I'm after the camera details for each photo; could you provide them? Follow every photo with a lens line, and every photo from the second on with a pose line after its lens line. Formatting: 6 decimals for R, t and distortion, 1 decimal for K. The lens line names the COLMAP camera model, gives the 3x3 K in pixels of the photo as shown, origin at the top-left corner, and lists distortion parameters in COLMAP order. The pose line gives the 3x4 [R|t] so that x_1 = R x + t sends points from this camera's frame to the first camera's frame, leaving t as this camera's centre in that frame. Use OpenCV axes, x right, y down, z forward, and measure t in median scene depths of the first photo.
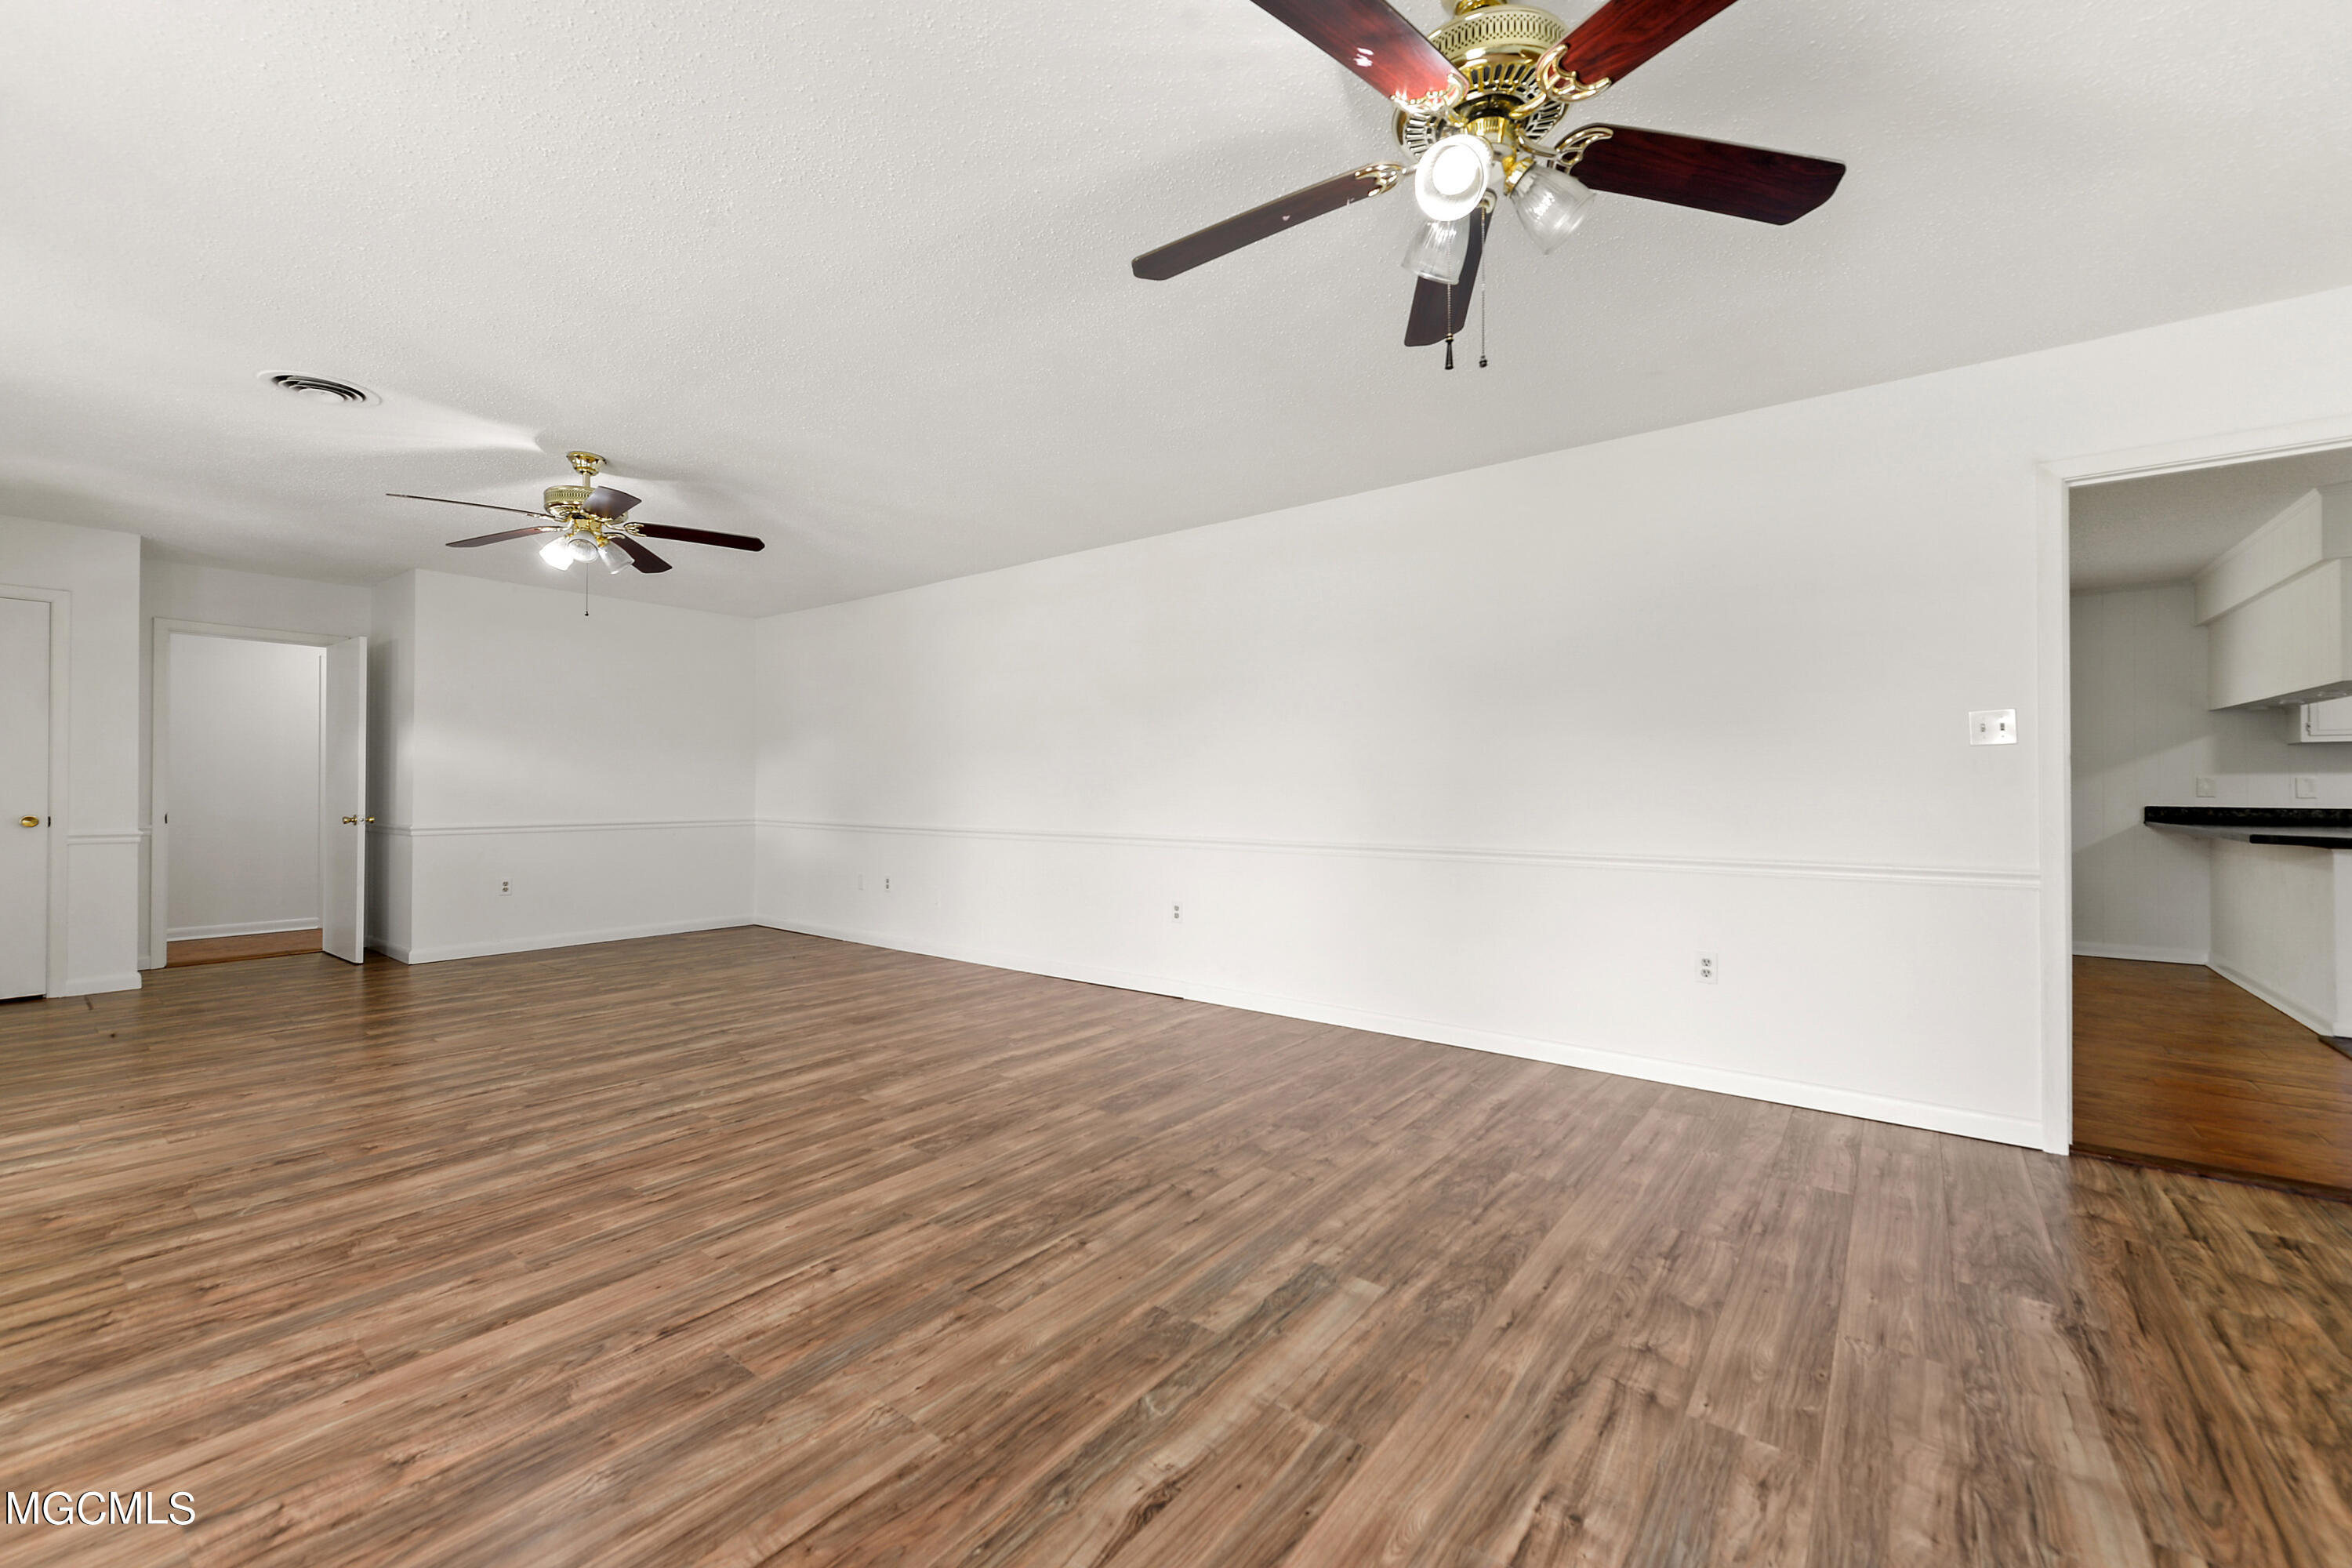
lens RADIAL K [[932.1, 0, 1183.8], [0, 932.1, 783.4], [0, 0, 1]] dist [0.003924, 0.000010]
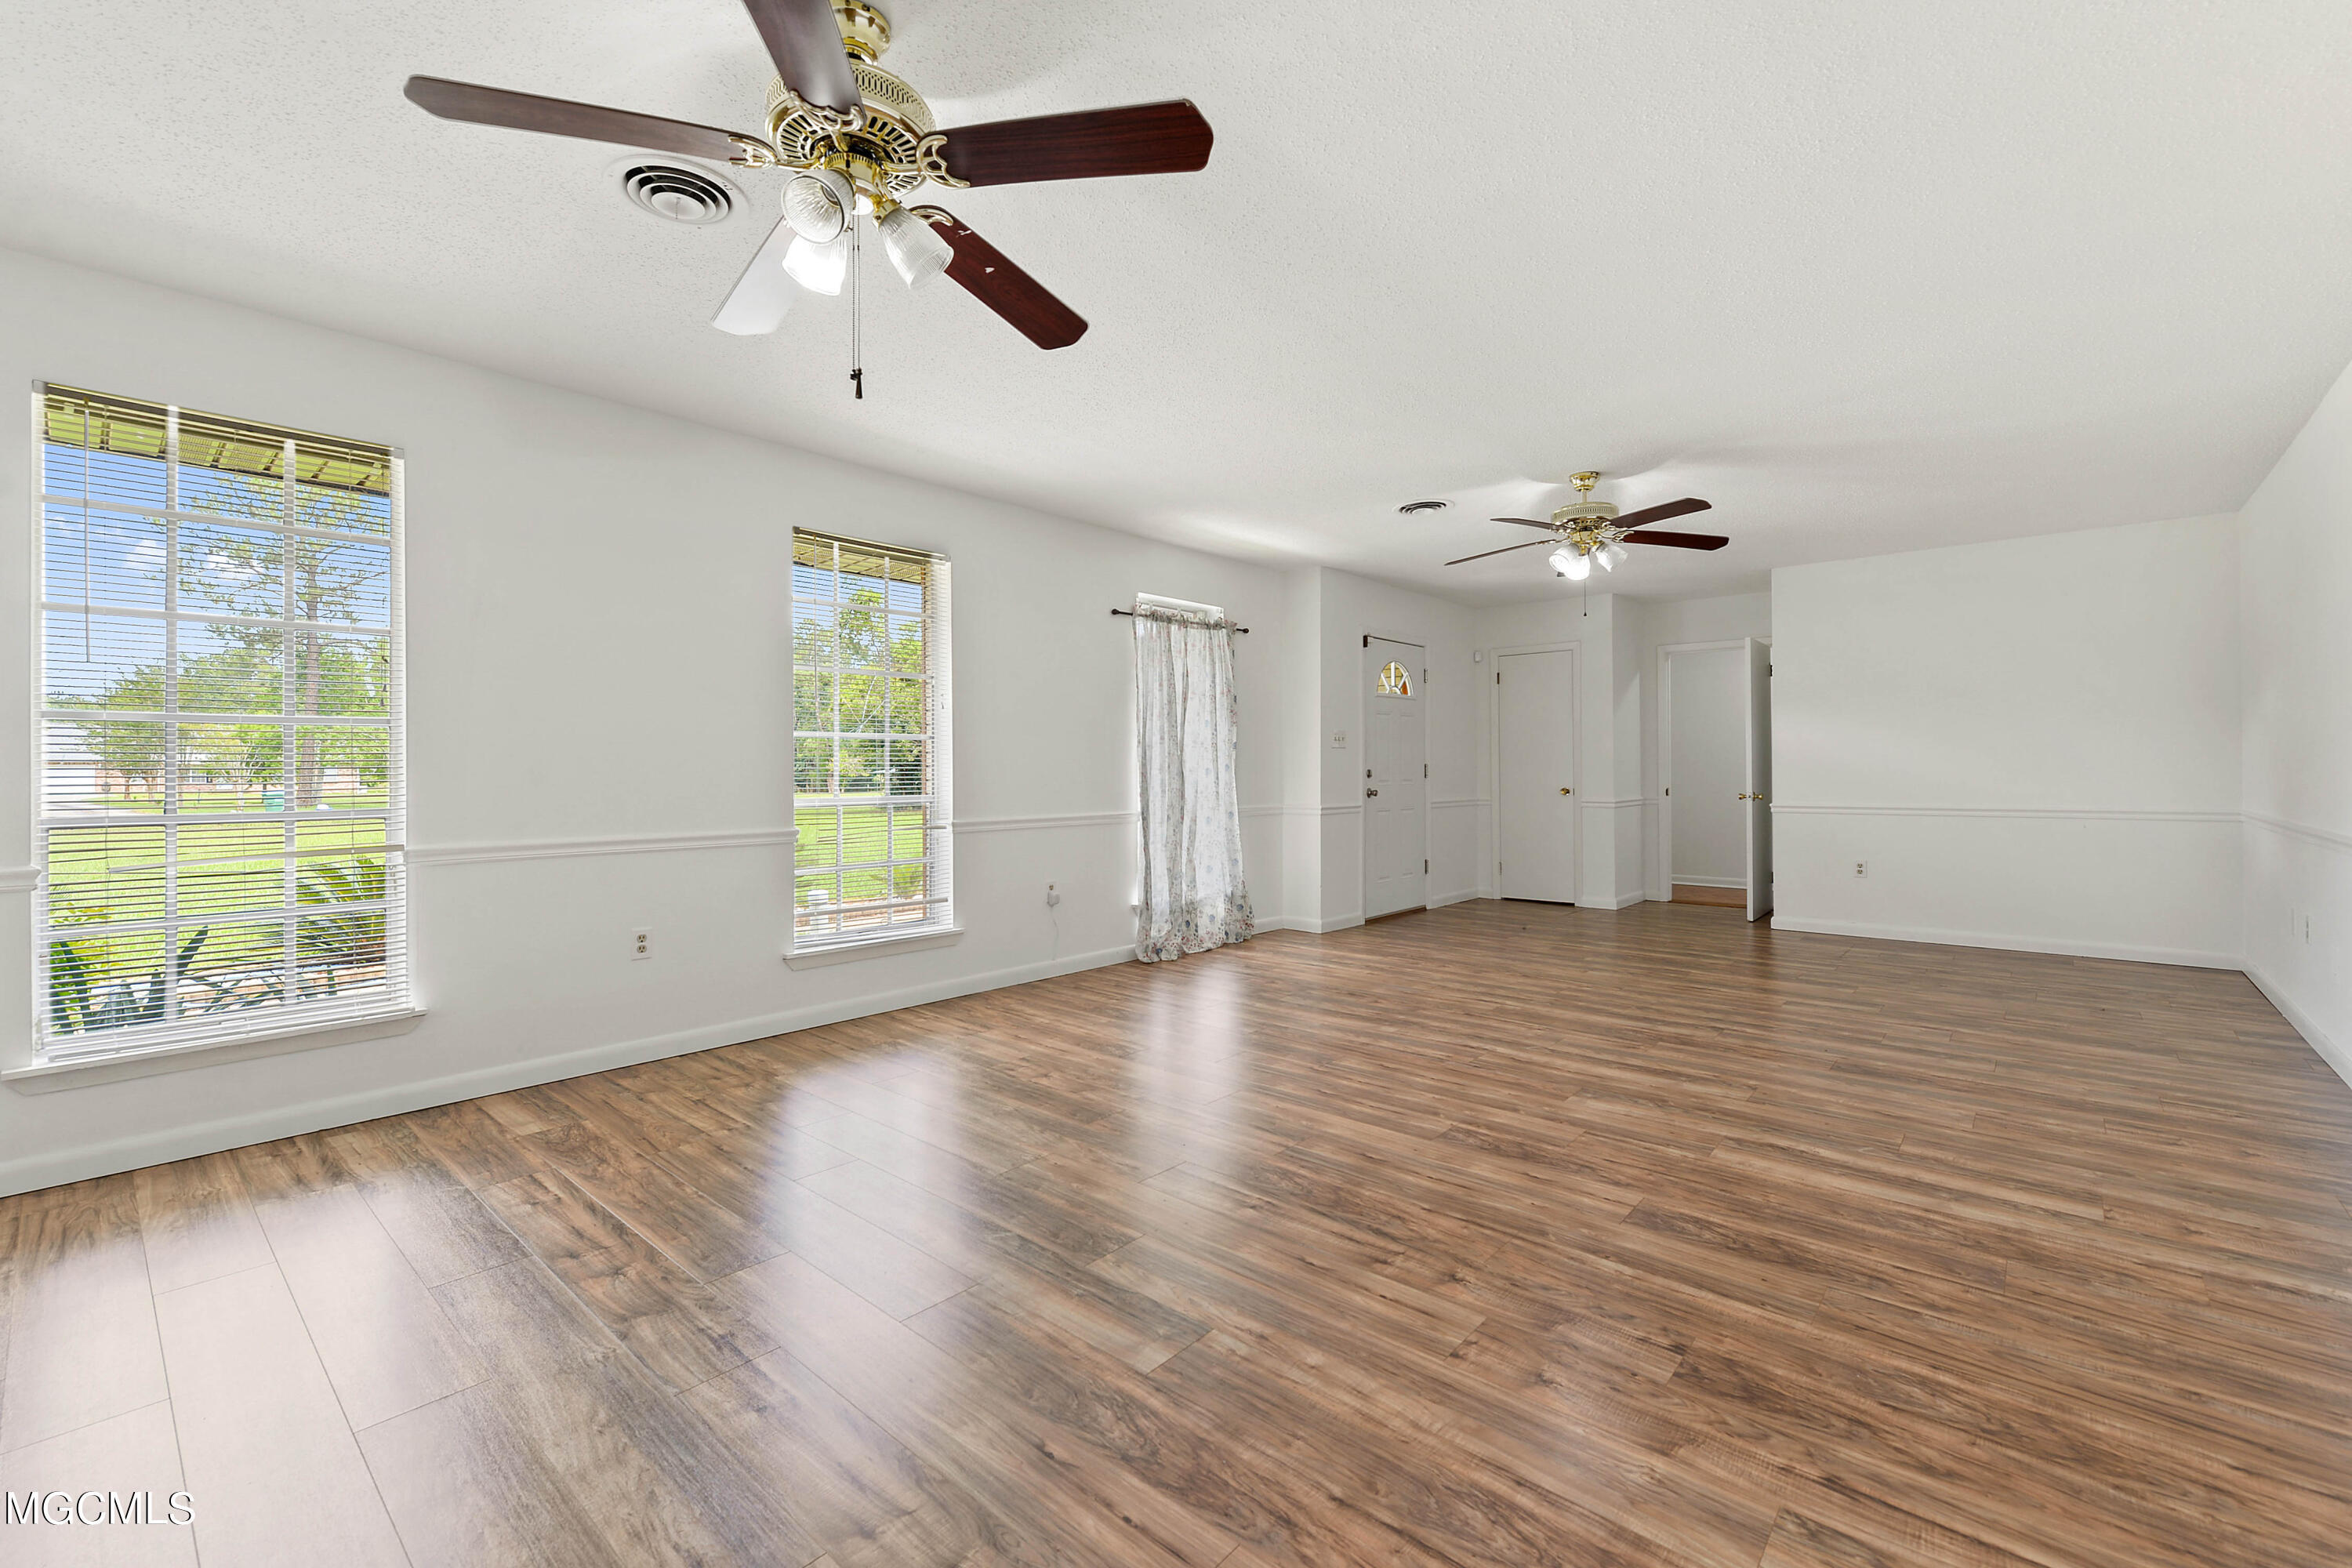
lens RADIAL K [[988.9, 0, 1179.6], [0, 988.9, 767.9], [0, 0, 1]] dist [0.004423, -0.000428]
pose [[-0.064823, -0.003712, -0.997890, 0.765555], [0.009260, 0.999948, -0.004321, 0.007117], [0.997854, -0.009520, -0.064785, 0.765030]]
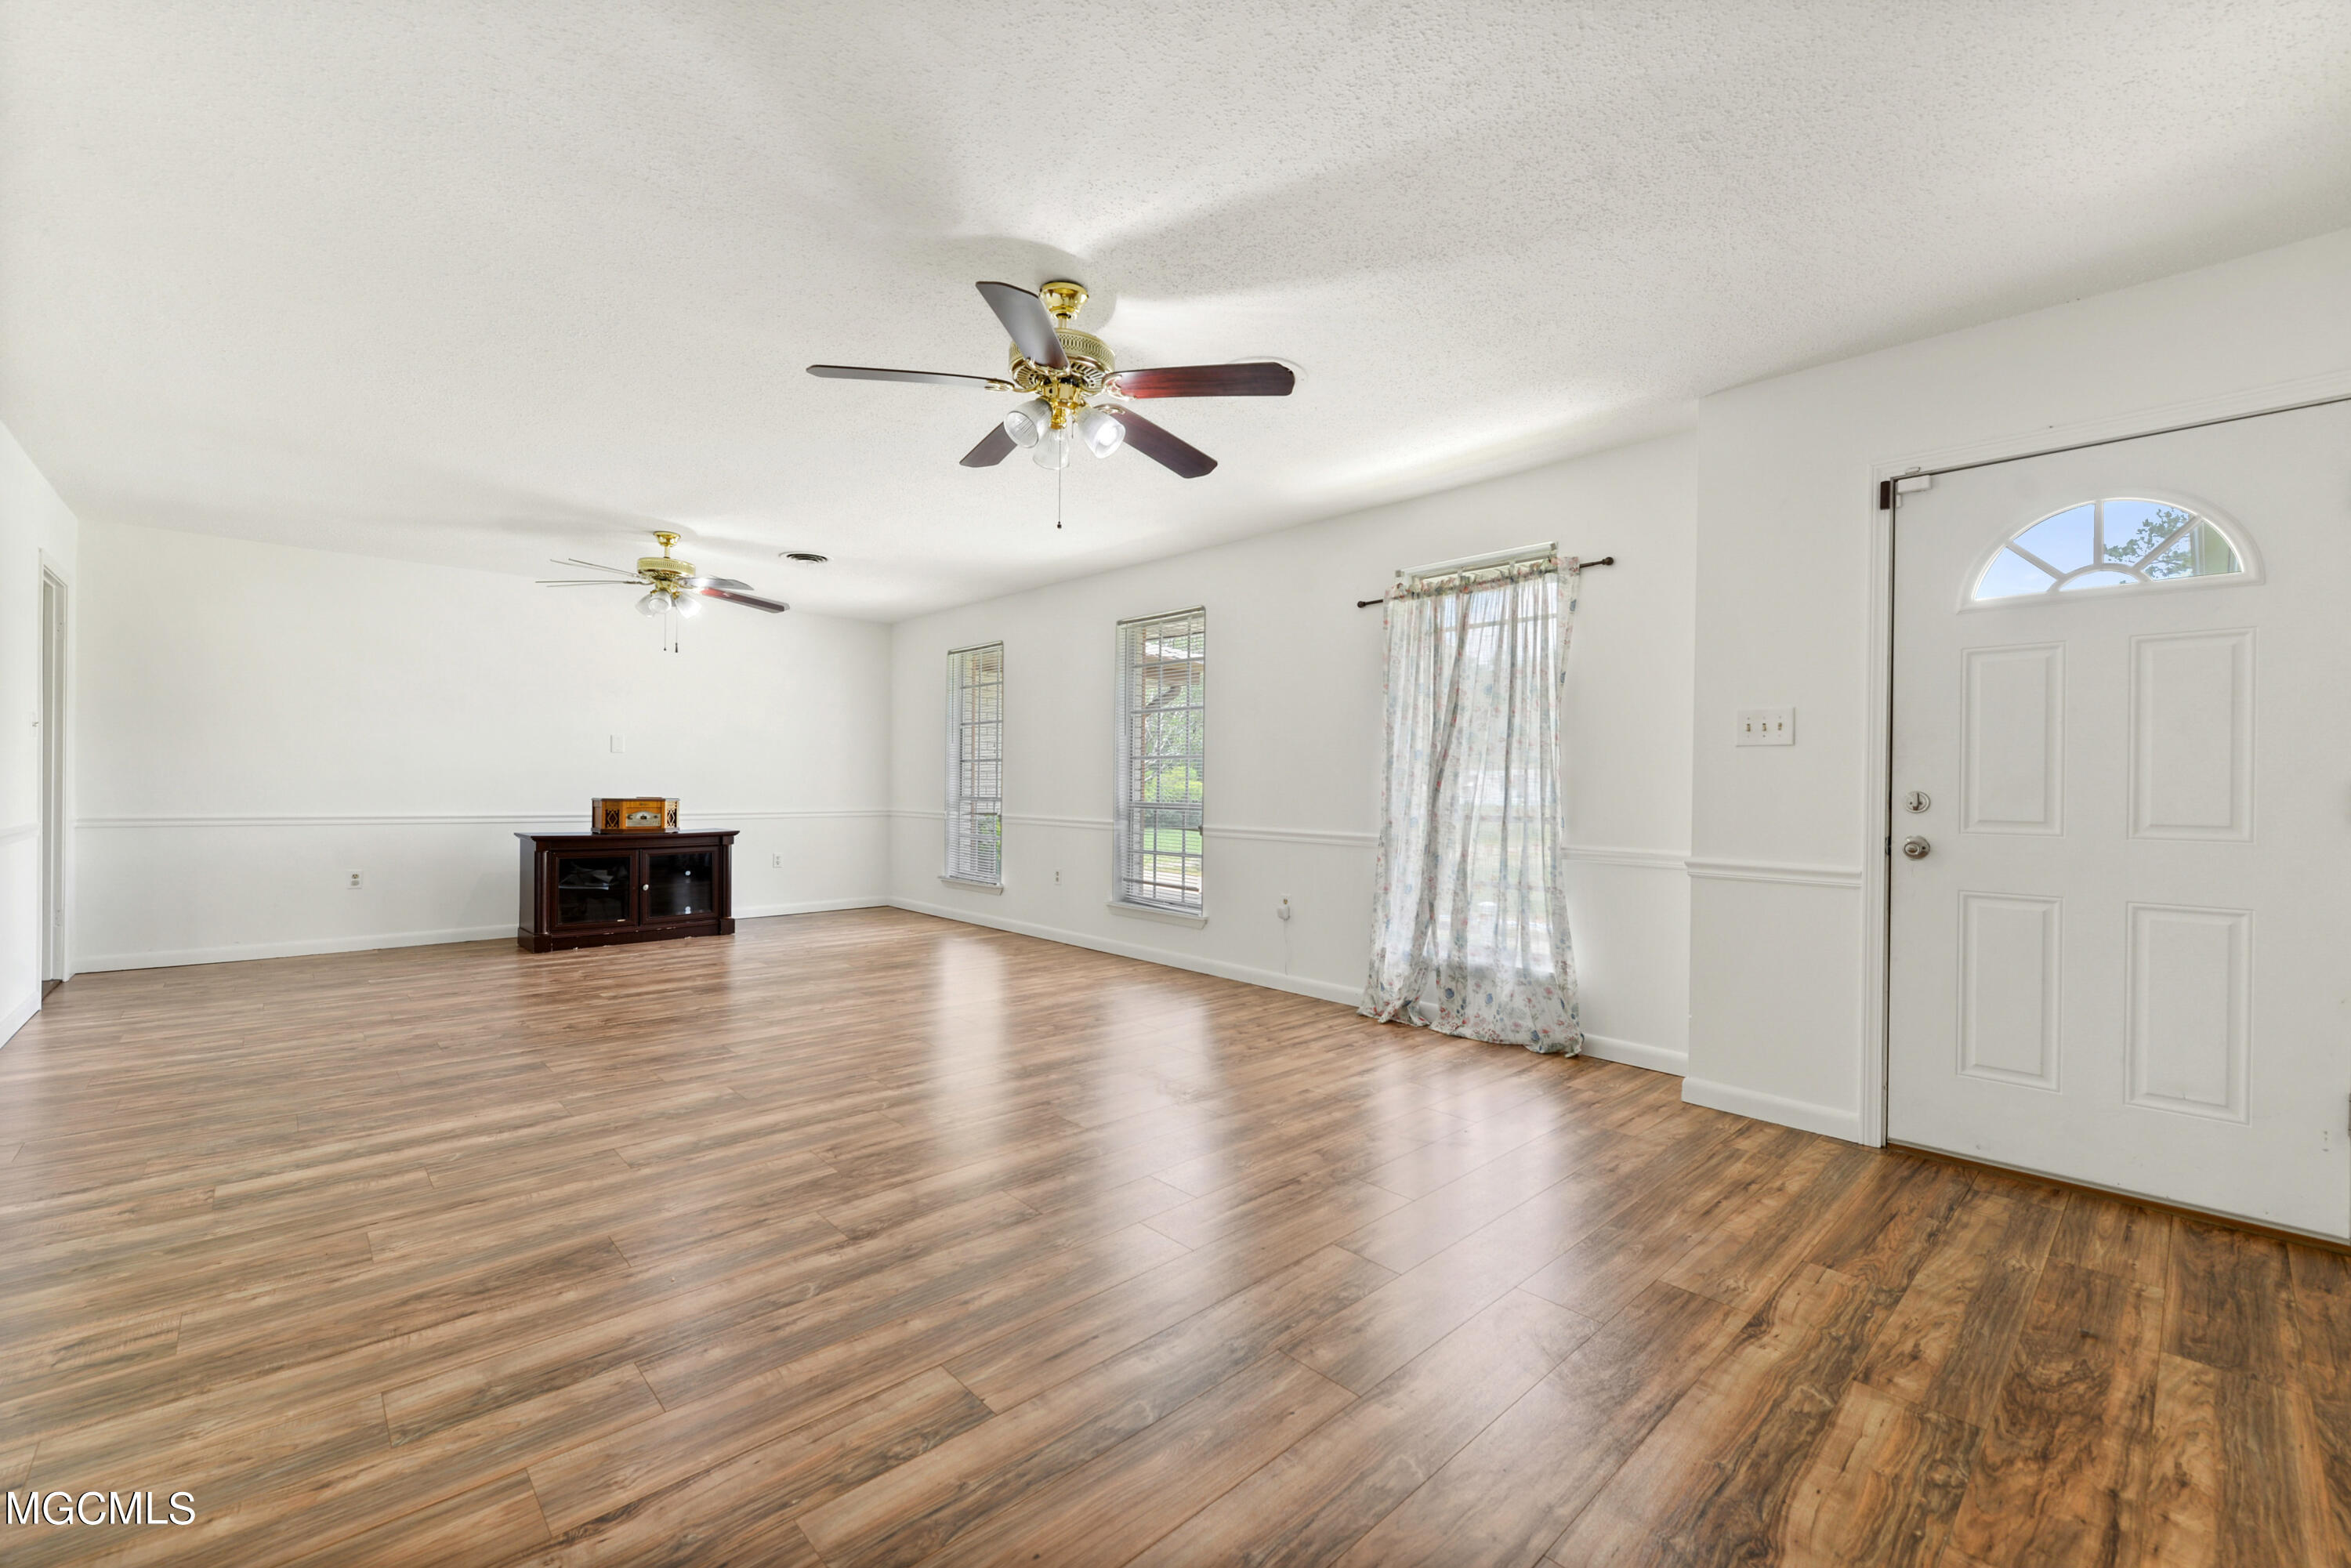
lens RADIAL K [[988.5, 0, 1179.4], [0, 988.5, 790.1], [0, 0, 1]] dist [0.004423, -0.000428]
pose [[-0.985544, -0.015110, 0.168746, -1.112240], [-0.015036, 0.999885, 0.001717, 0.011616], [-0.168753, -0.000845, -0.985658, 2.210842]]
